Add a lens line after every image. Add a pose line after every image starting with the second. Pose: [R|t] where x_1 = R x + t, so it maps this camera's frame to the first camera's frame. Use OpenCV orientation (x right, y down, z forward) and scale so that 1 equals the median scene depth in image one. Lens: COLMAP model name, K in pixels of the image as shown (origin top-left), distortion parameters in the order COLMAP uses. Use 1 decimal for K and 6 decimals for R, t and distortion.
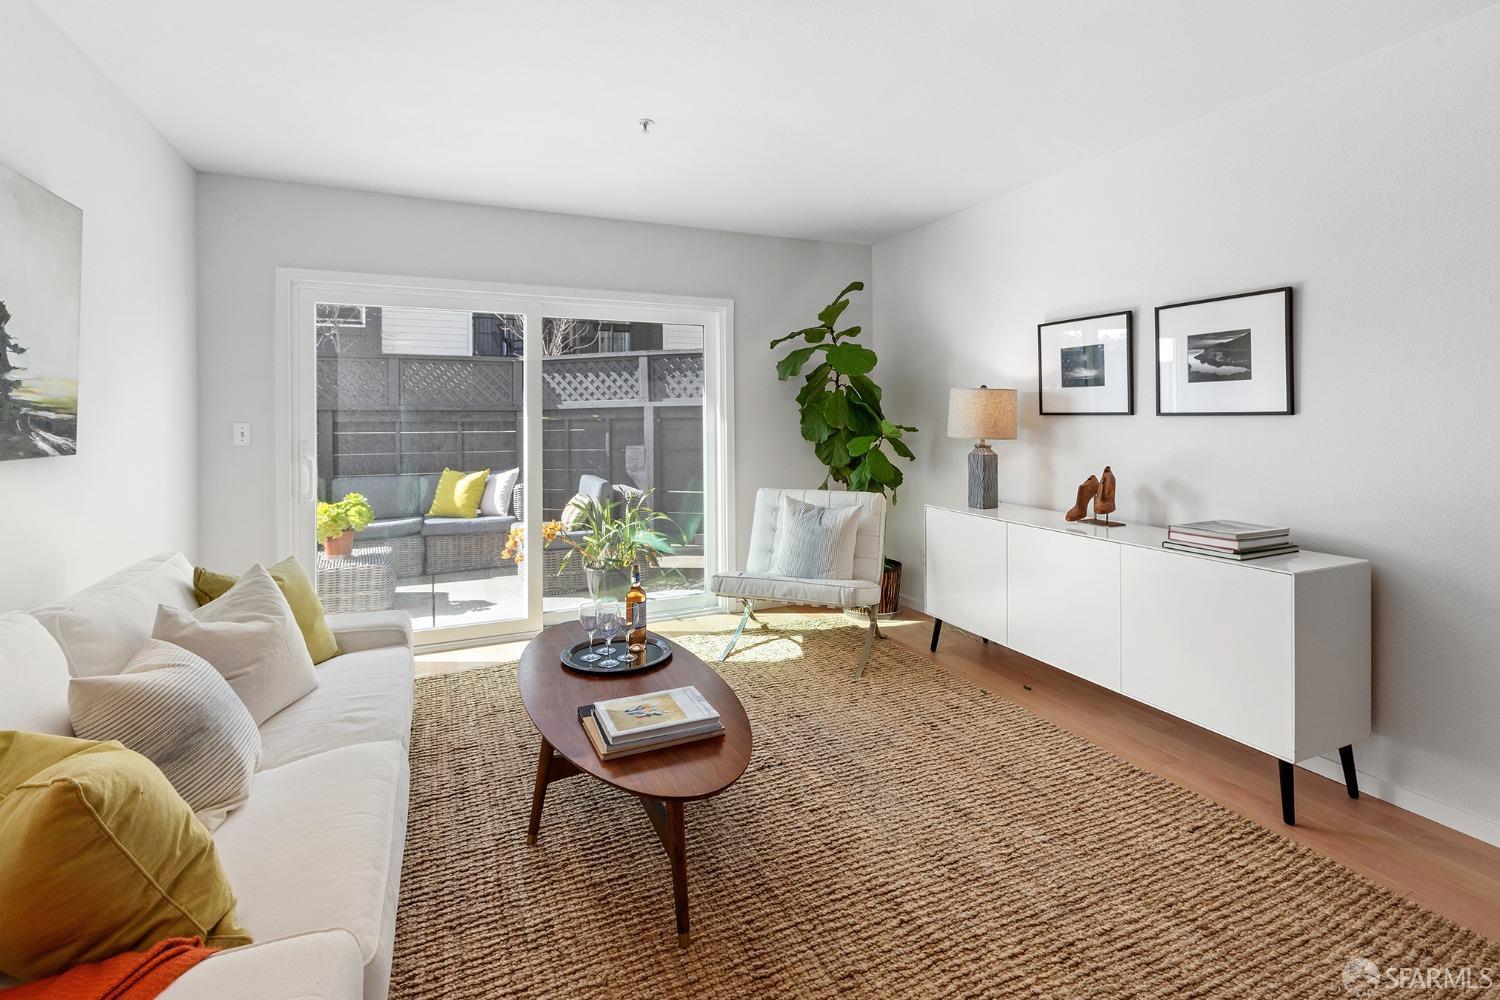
lens RADIAL K [[690.2, 0, 734.8], [0, 690.2, 413.5], [0, 0, 1]] dist [0.001873, -0.000017]
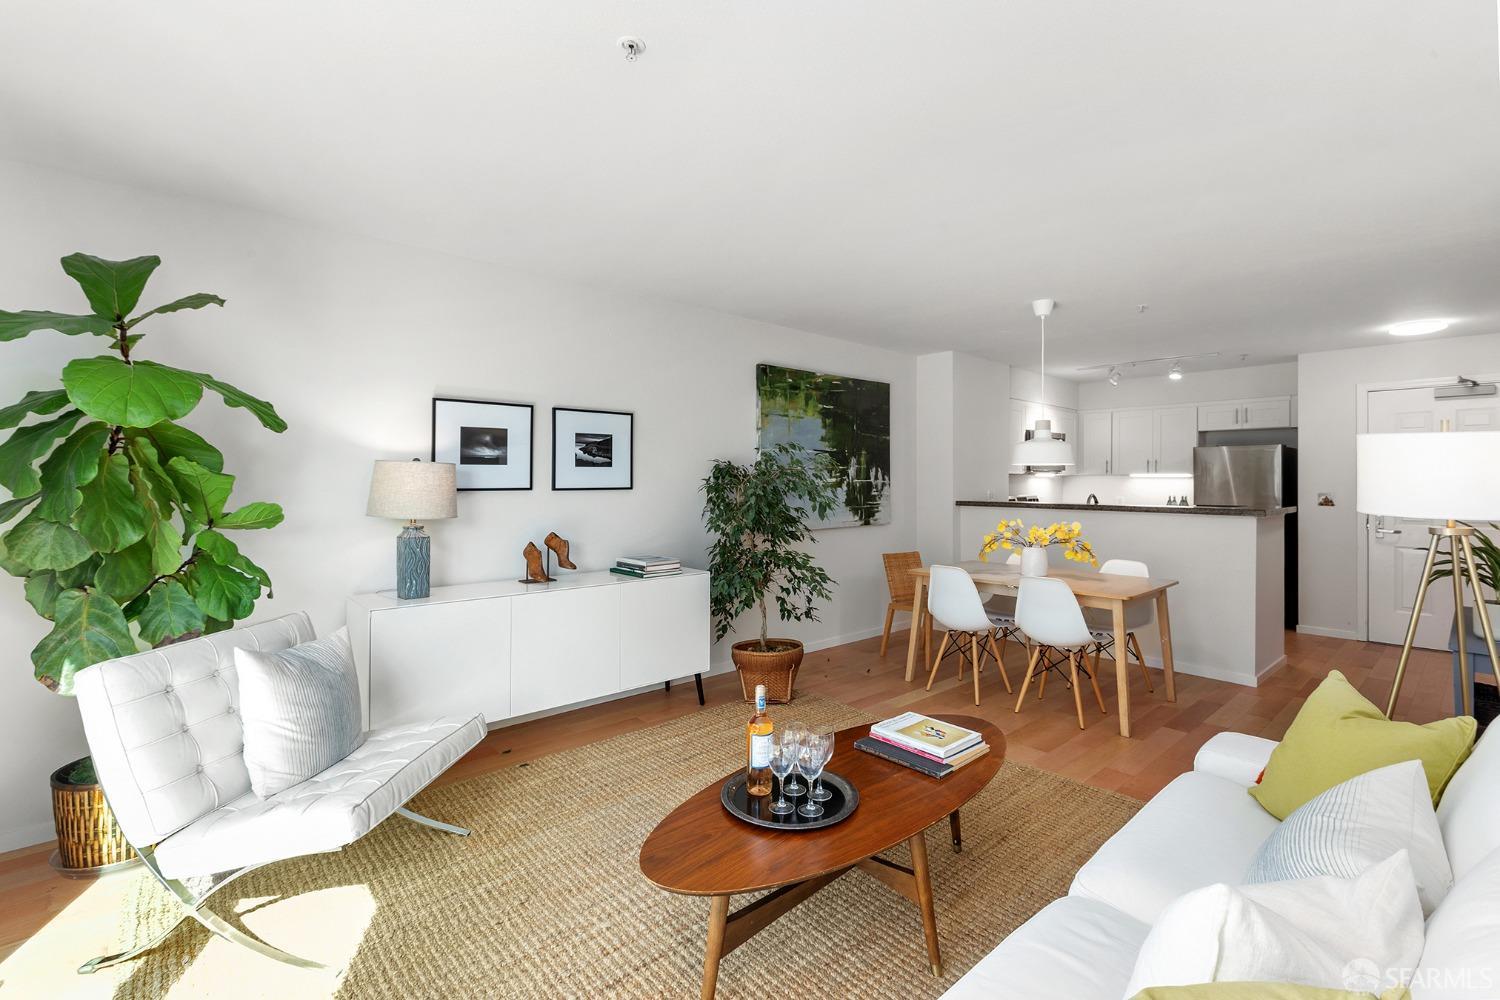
lens RADIAL K [[690.2, 0, 766.0], [0, 690.2, 476.7], [0, 0, 1]] dist [0.001873, -0.000017]
pose [[-0.347808, 0.010775, 0.937504, -0.522327], [-0.001734, 0.999925, -0.012136, -0.005469], [-0.937564, -0.005847, -0.347763, 0.752310]]
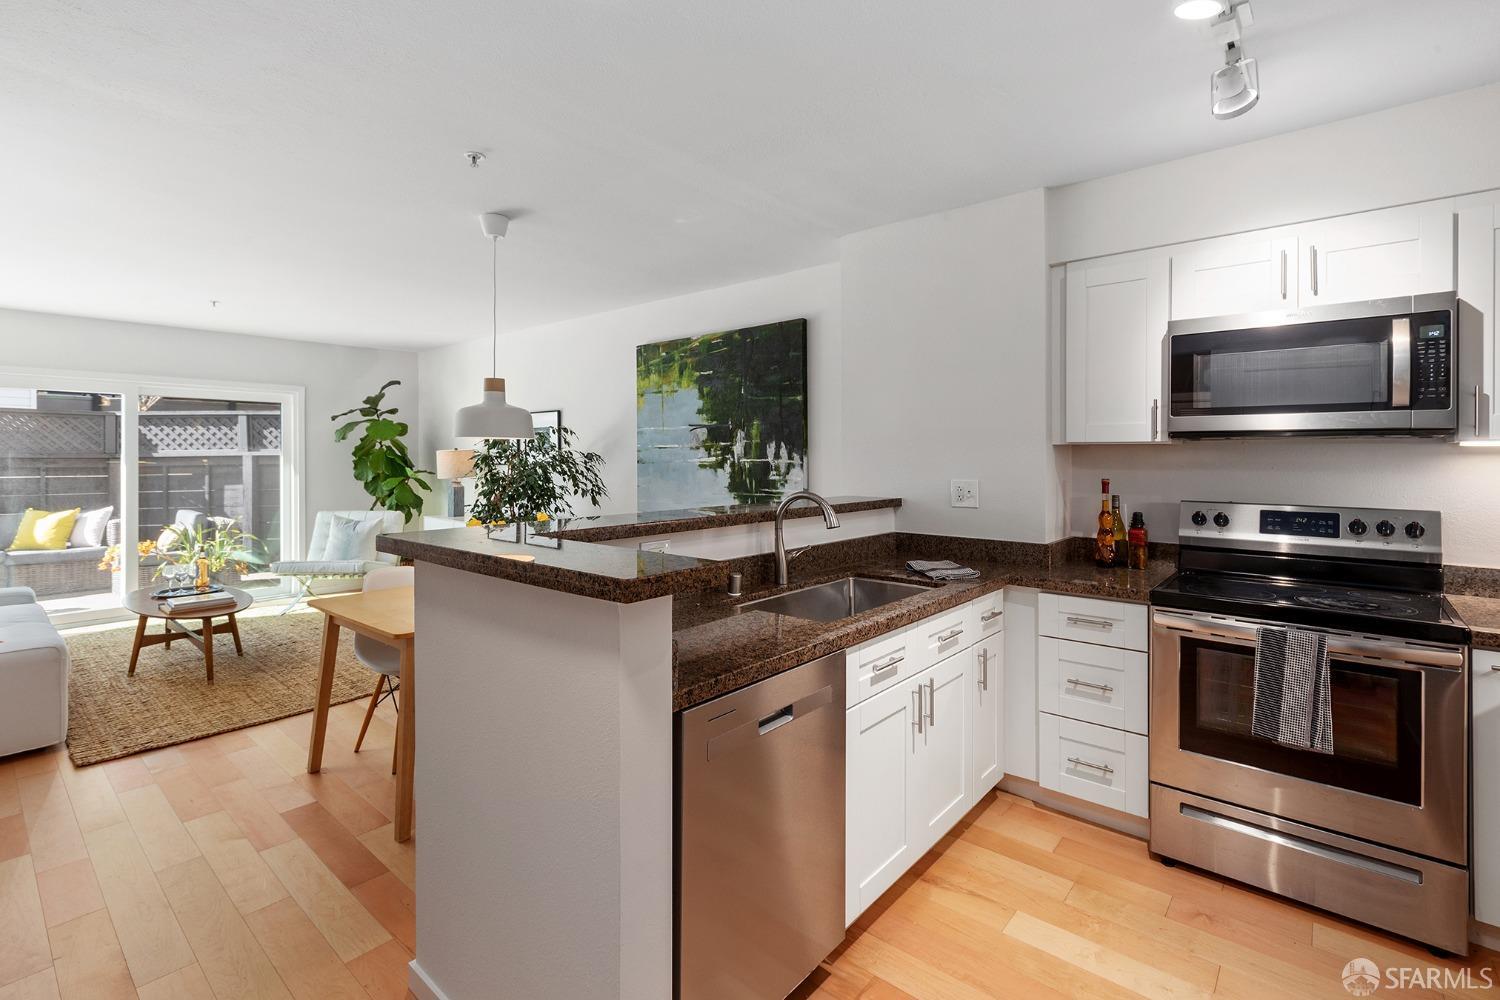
lens RADIAL K [[690.2, 0, 749.4], [0, 690.2, 453.7], [0, 0, 1]] dist [0.001873, -0.000017]
pose [[0.898130, 0.006603, 0.439681, 0.212409], [-0.005448, 0.999978, -0.003888, -0.019609], [-0.439697, 0.001097, 0.898146, -0.787496]]
